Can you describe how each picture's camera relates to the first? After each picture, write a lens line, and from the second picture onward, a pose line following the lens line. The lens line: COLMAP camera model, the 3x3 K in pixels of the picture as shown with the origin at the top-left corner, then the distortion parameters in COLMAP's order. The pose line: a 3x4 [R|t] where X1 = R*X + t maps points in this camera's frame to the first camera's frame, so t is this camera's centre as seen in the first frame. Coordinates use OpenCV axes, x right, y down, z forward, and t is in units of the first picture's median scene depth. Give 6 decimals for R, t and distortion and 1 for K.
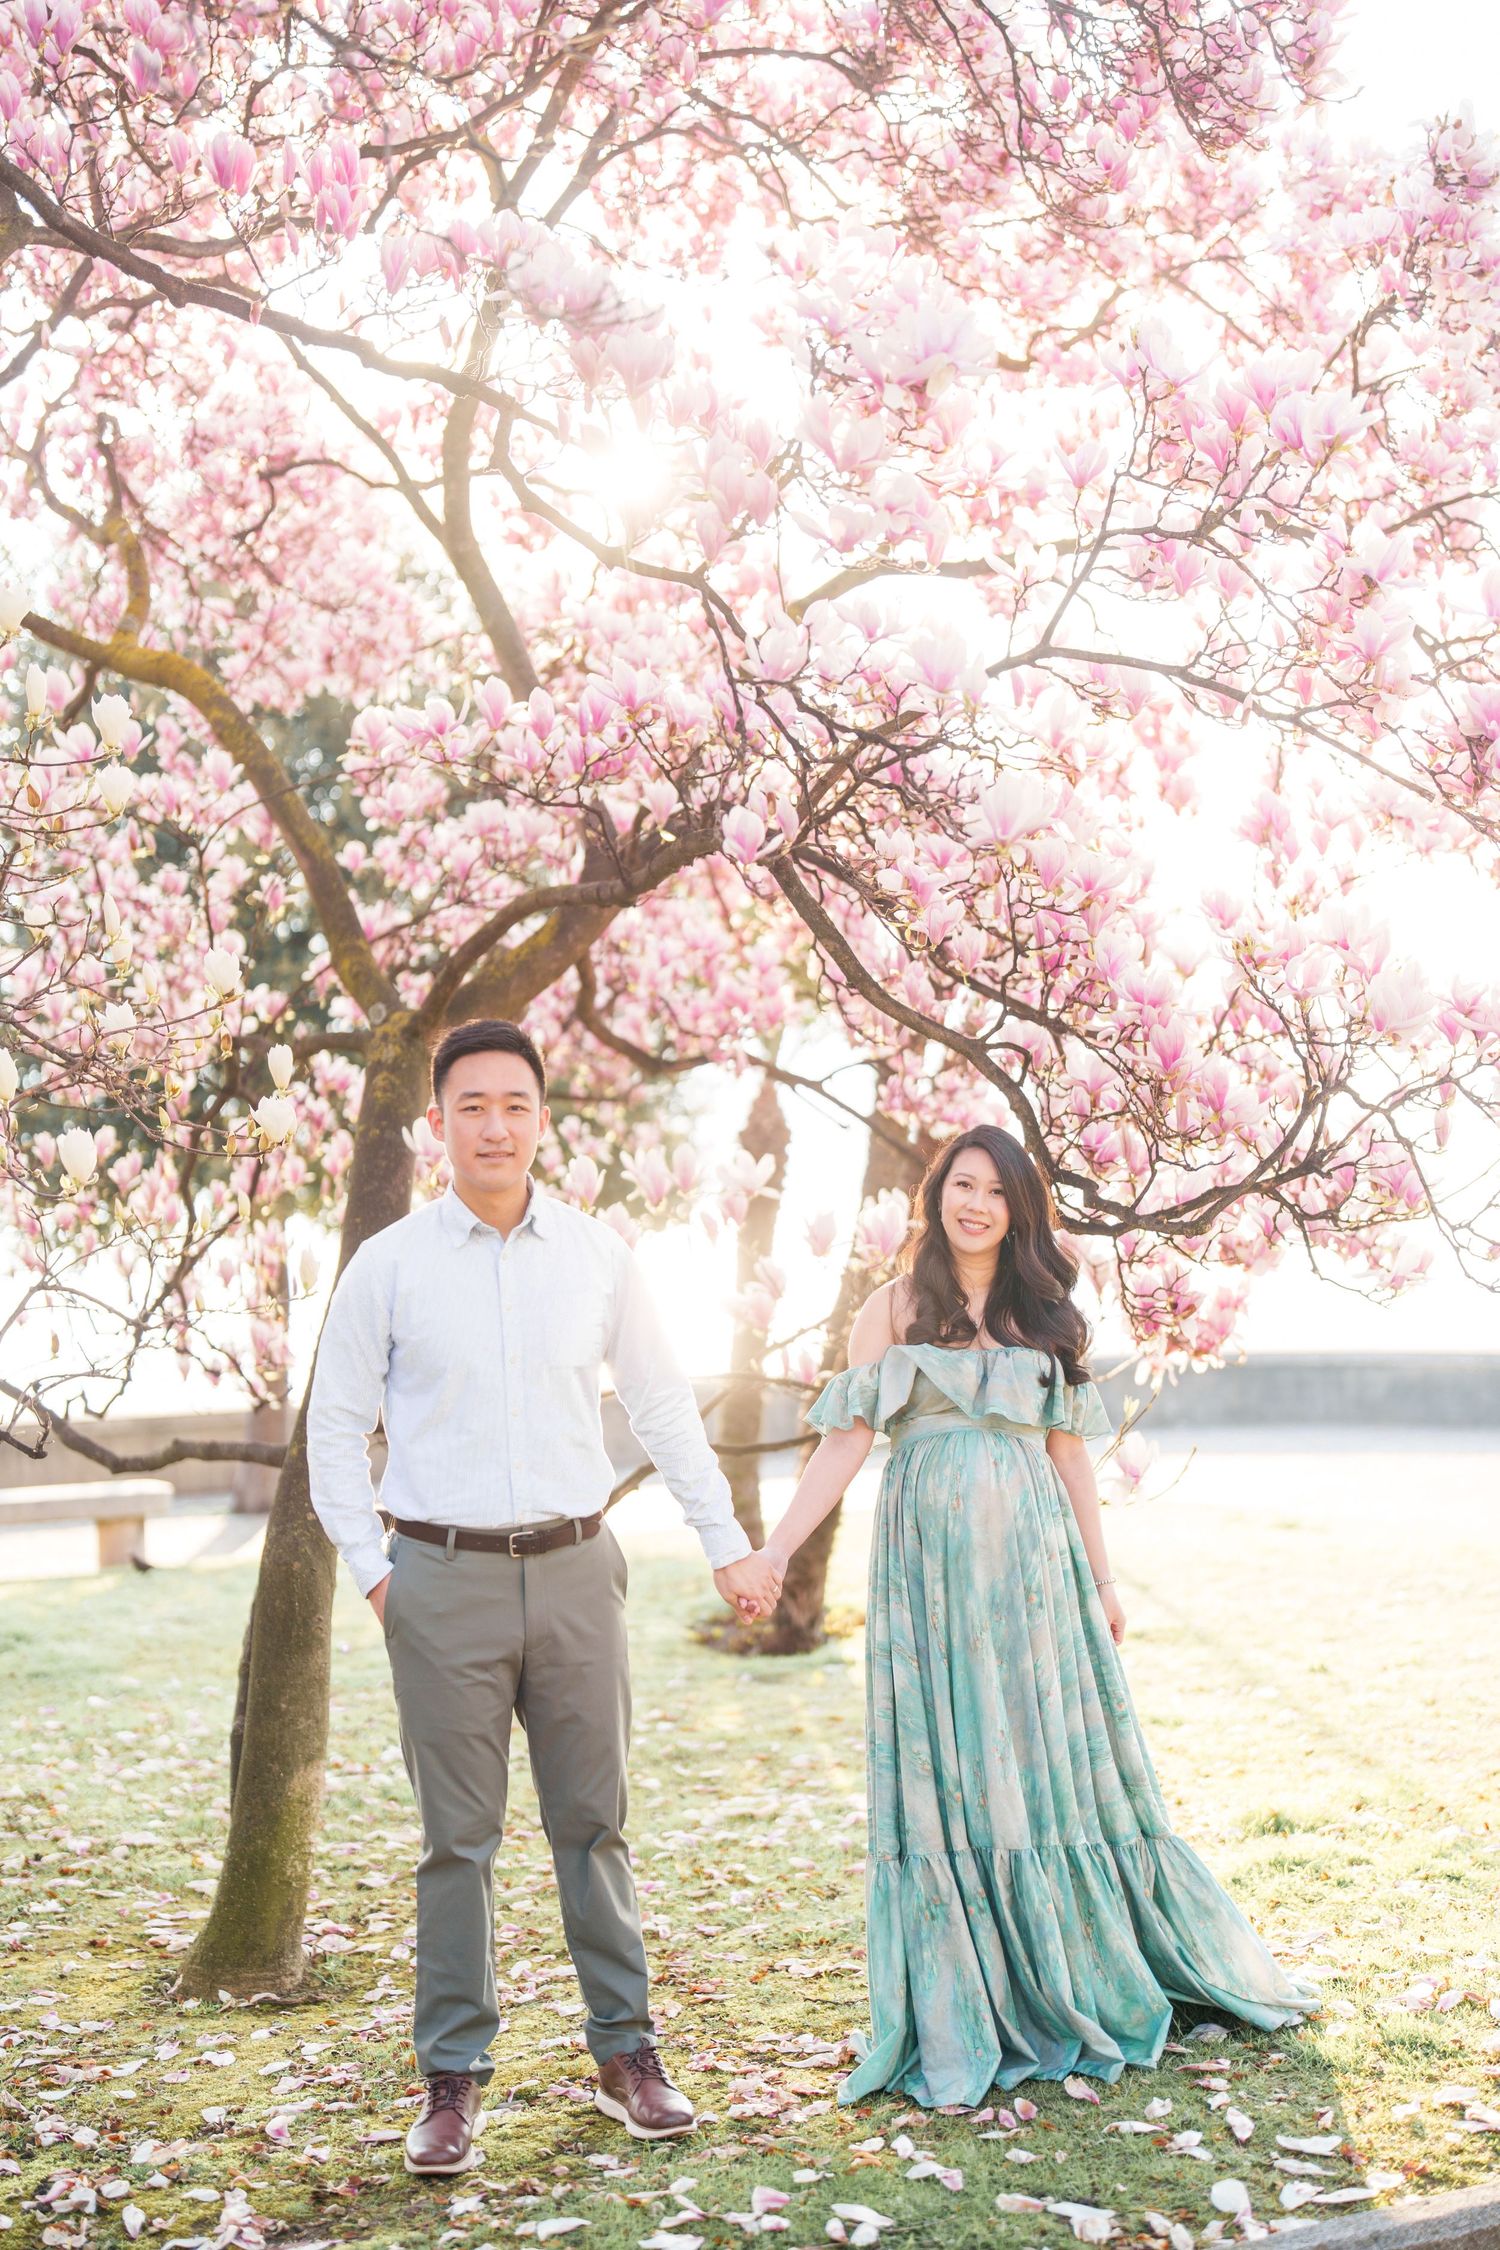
lens RADIAL K [[3090.7, 0, 747.7], [0, 3090.7, 1131.6], [0, 0, 1]] dist [-0.185534, 1.194925]
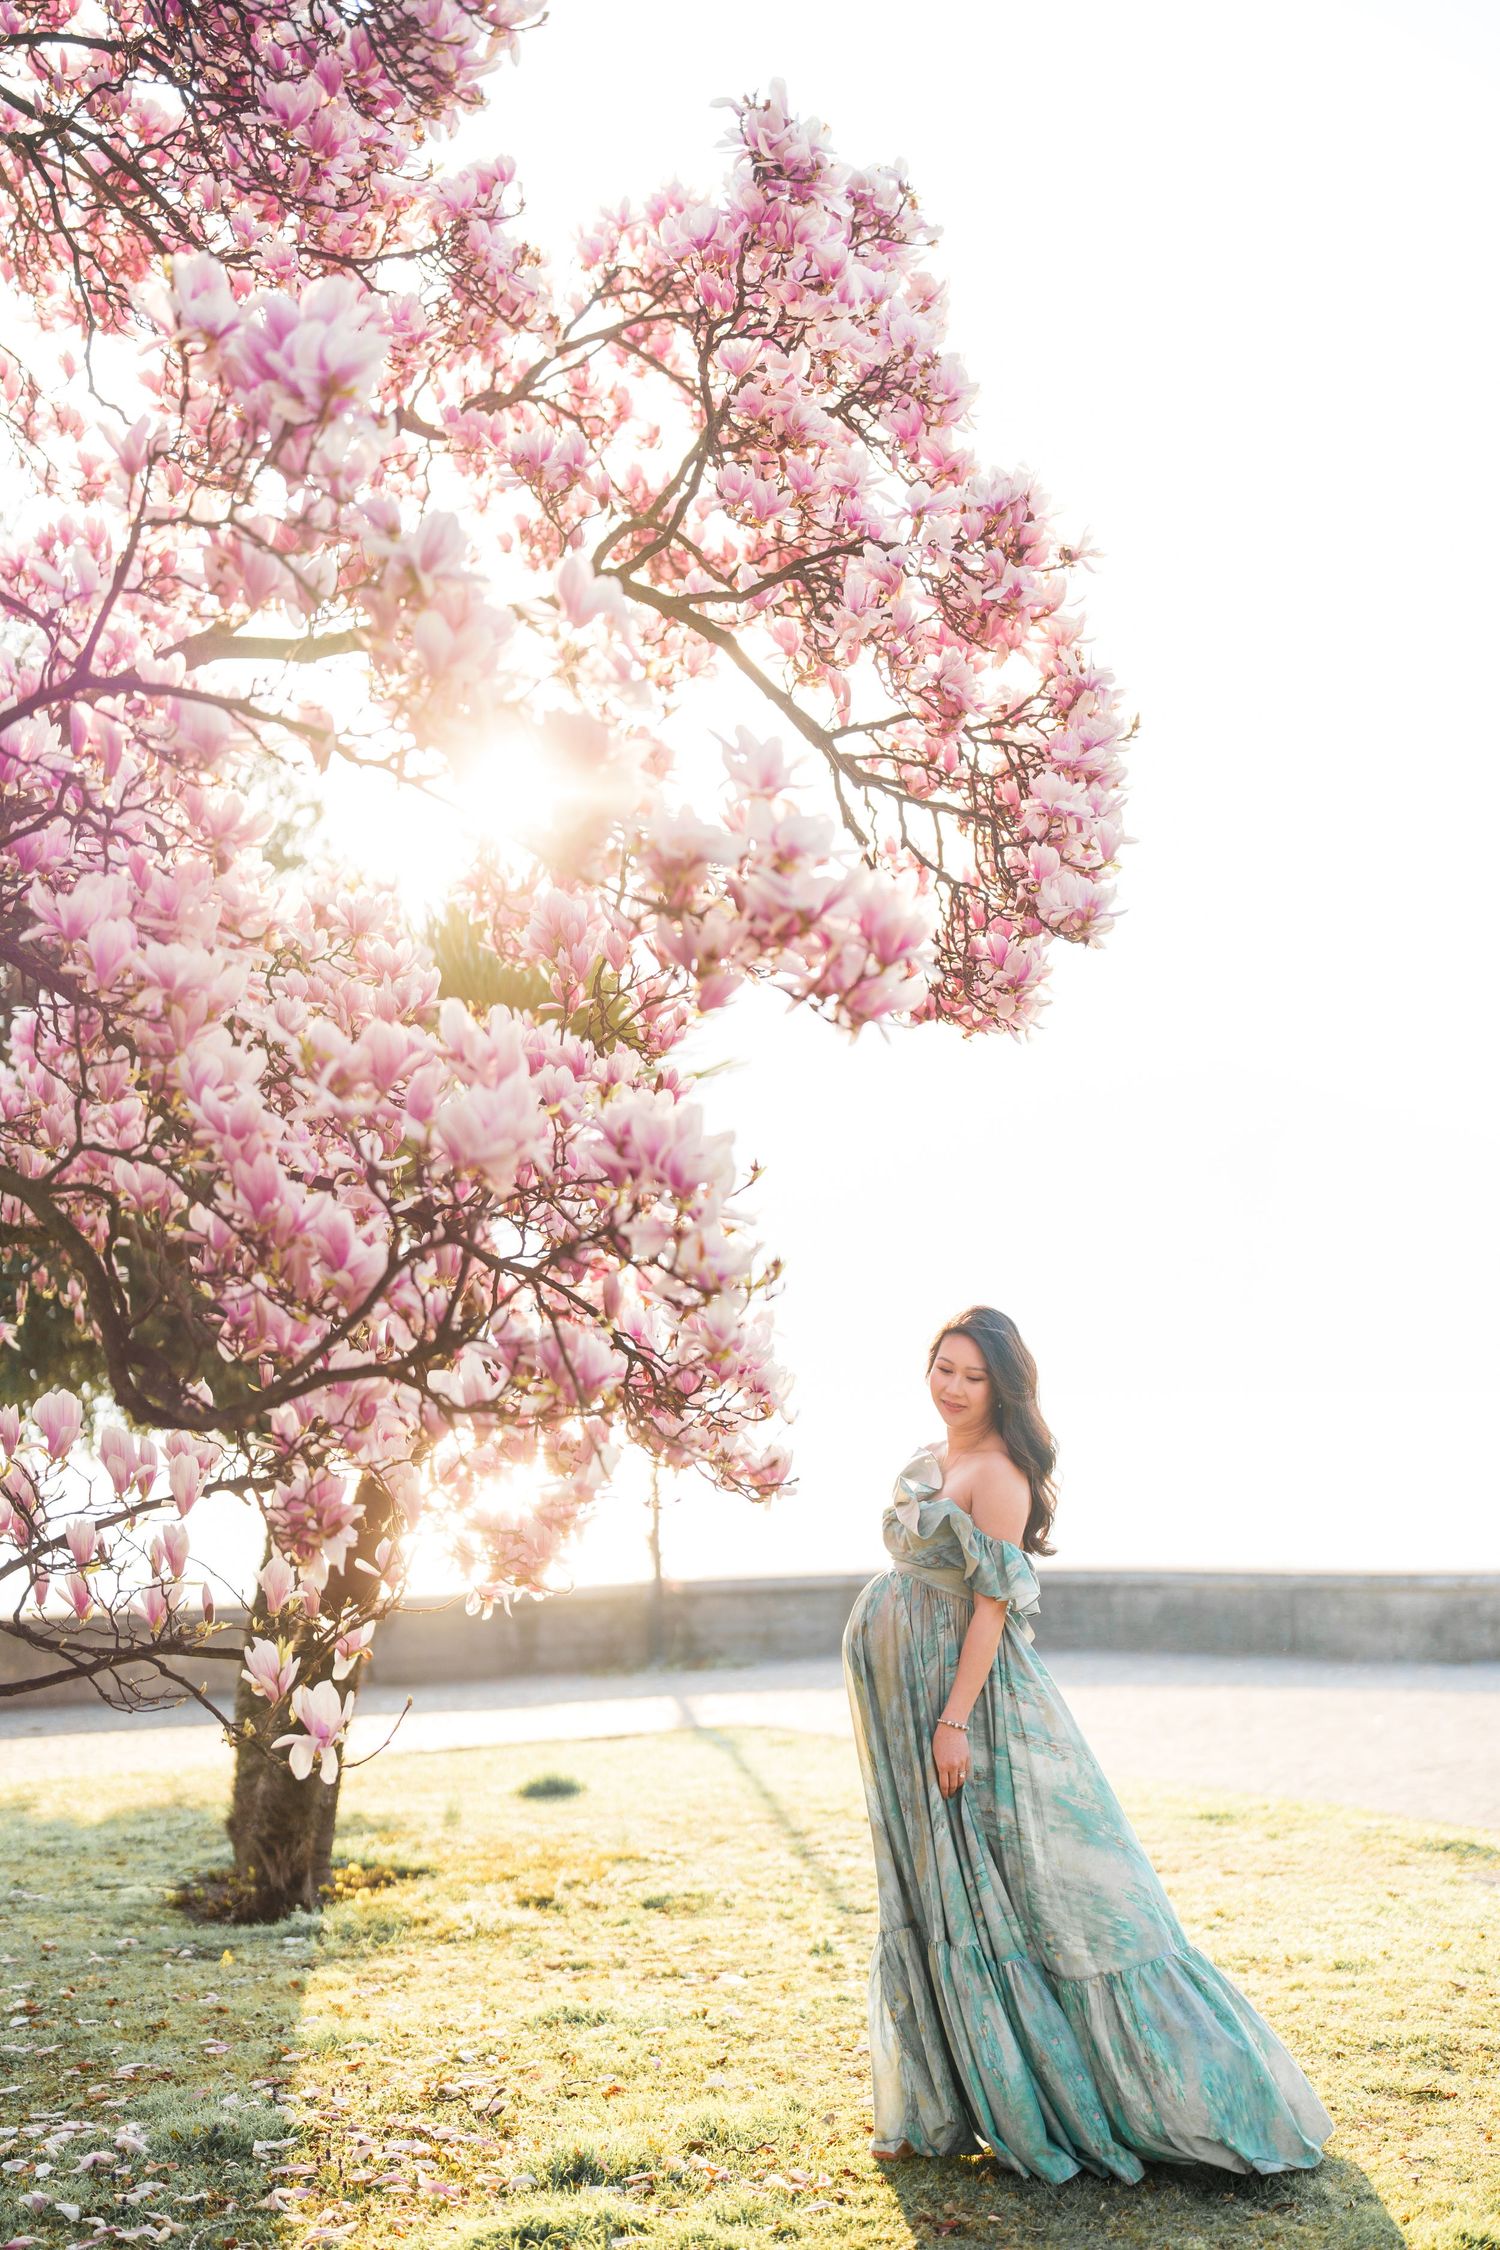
lens RADIAL K [[3087.8, 0, 758.3], [0, 3087.8, 1132.6], [0, 0, 1]] dist [-0.179967, 1.147247]
pose [[0.999822, 0.009059, 0.016545, 0.236528], [-0.007911, 0.997643, -0.068166, 0.009830], [-0.017124, 0.068023, 0.997537, 0.205612]]
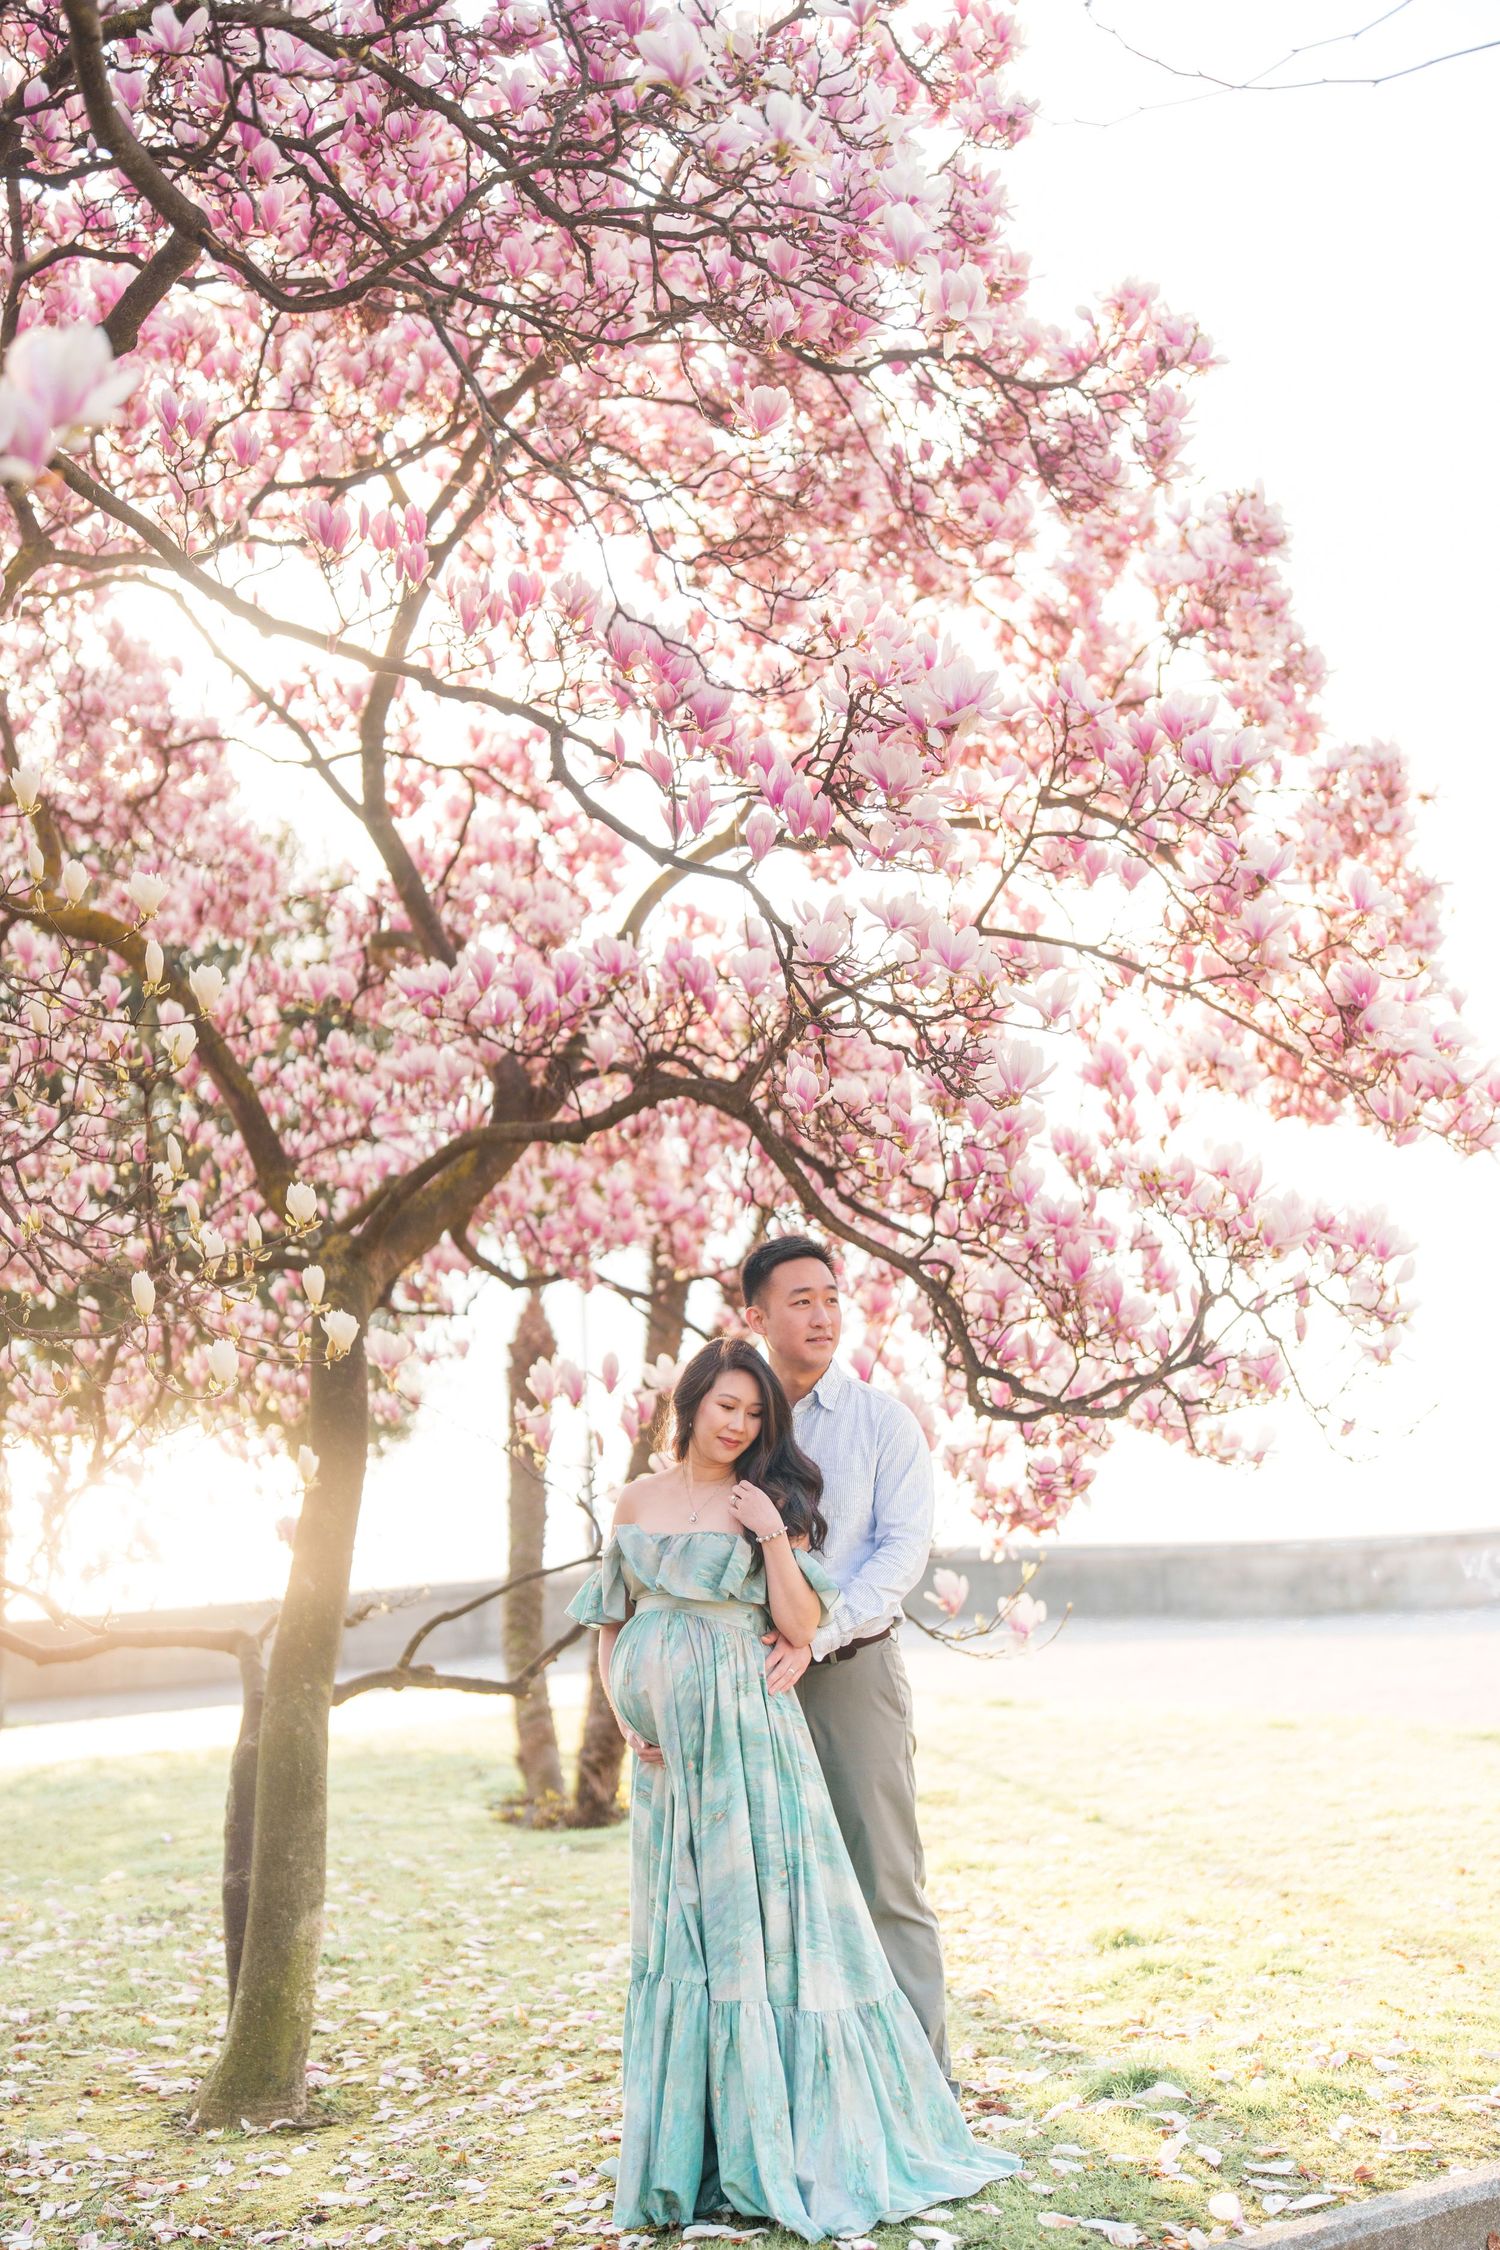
lens RADIAL K [[3092.7, 0, 749.1], [0, 3092.7, 1129.6], [0, 0, 1]] dist [-0.182064, 1.193884]
pose [[0.989561, -0.002624, 0.144091, -0.151334], [0.012836, 0.997465, -0.069991, 0.003370], [-0.143542, 0.071110, 0.987086, -0.152261]]
